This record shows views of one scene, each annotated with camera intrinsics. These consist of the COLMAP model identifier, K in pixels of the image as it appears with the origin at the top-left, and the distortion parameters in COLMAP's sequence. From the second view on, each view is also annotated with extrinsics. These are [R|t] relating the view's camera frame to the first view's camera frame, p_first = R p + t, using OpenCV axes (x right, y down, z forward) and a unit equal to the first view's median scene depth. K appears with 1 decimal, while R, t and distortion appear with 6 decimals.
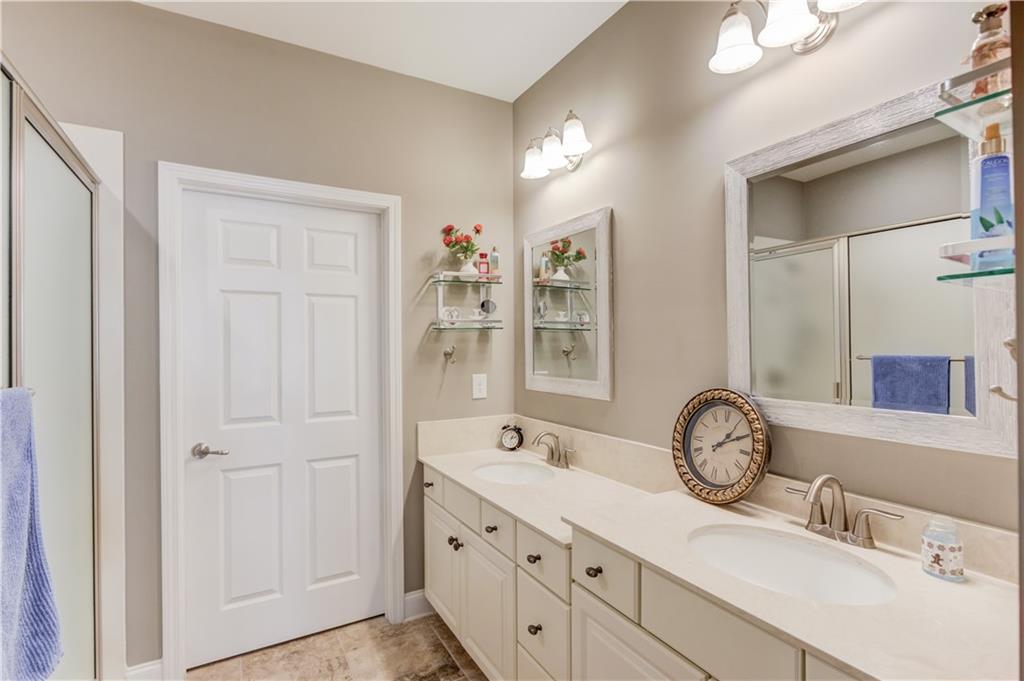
lens RADIAL K [[492.9, 0, 511.6], [0, 492.9, 343.8], [0, 0, 1]] dist [-0.015192, 0.006392]
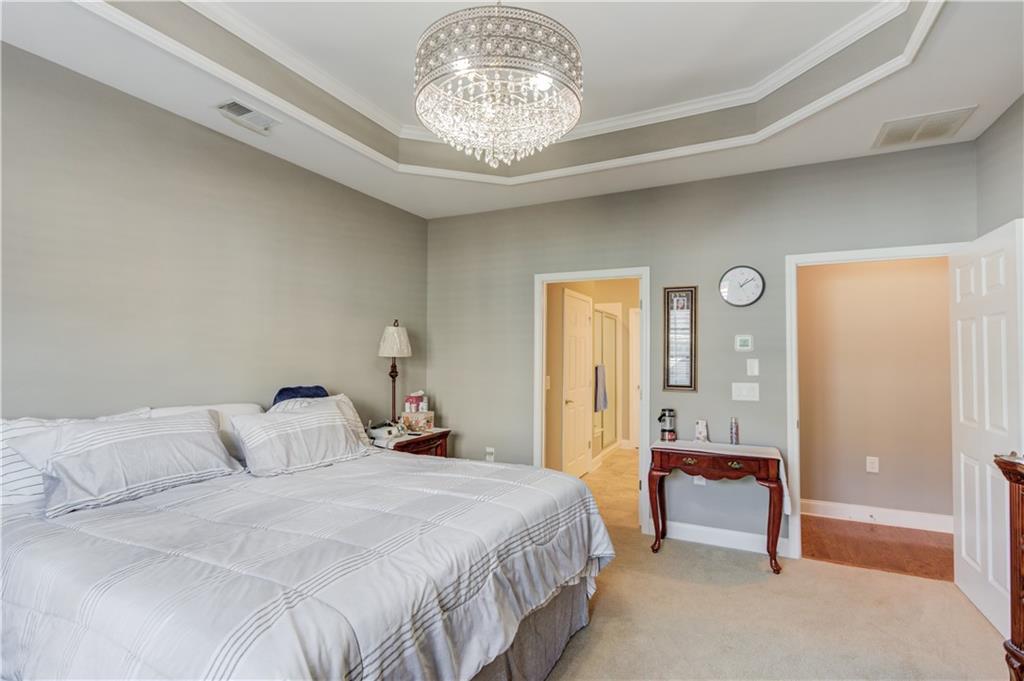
lens RADIAL K [[492.9, 0, 506.2], [0, 492.9, 346.6], [0, 0, 1]] dist [-0.015192, 0.006392]
pose [[0.564410, -0.004071, -0.825485, 1.763021], [-0.000687, 0.999985, -0.005402, -0.053580], [0.825494, 0.003616, 0.564399, -1.808576]]
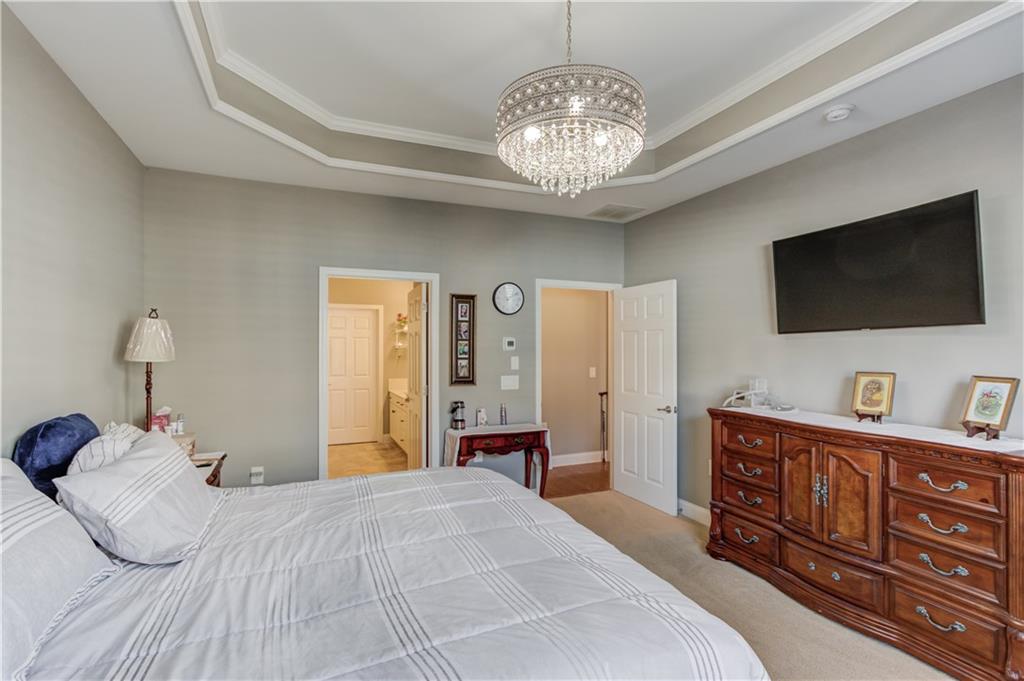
lens RADIAL K [[492.9, 0, 510.9], [0, 492.9, 345.6], [0, 0, 1]] dist [-0.015192, 0.006392]
pose [[0.996158, 0.006039, -0.087370, 0.987663], [-0.005564, 0.999968, 0.005685, -0.082216], [0.087401, -0.005177, 0.996160, -2.344244]]
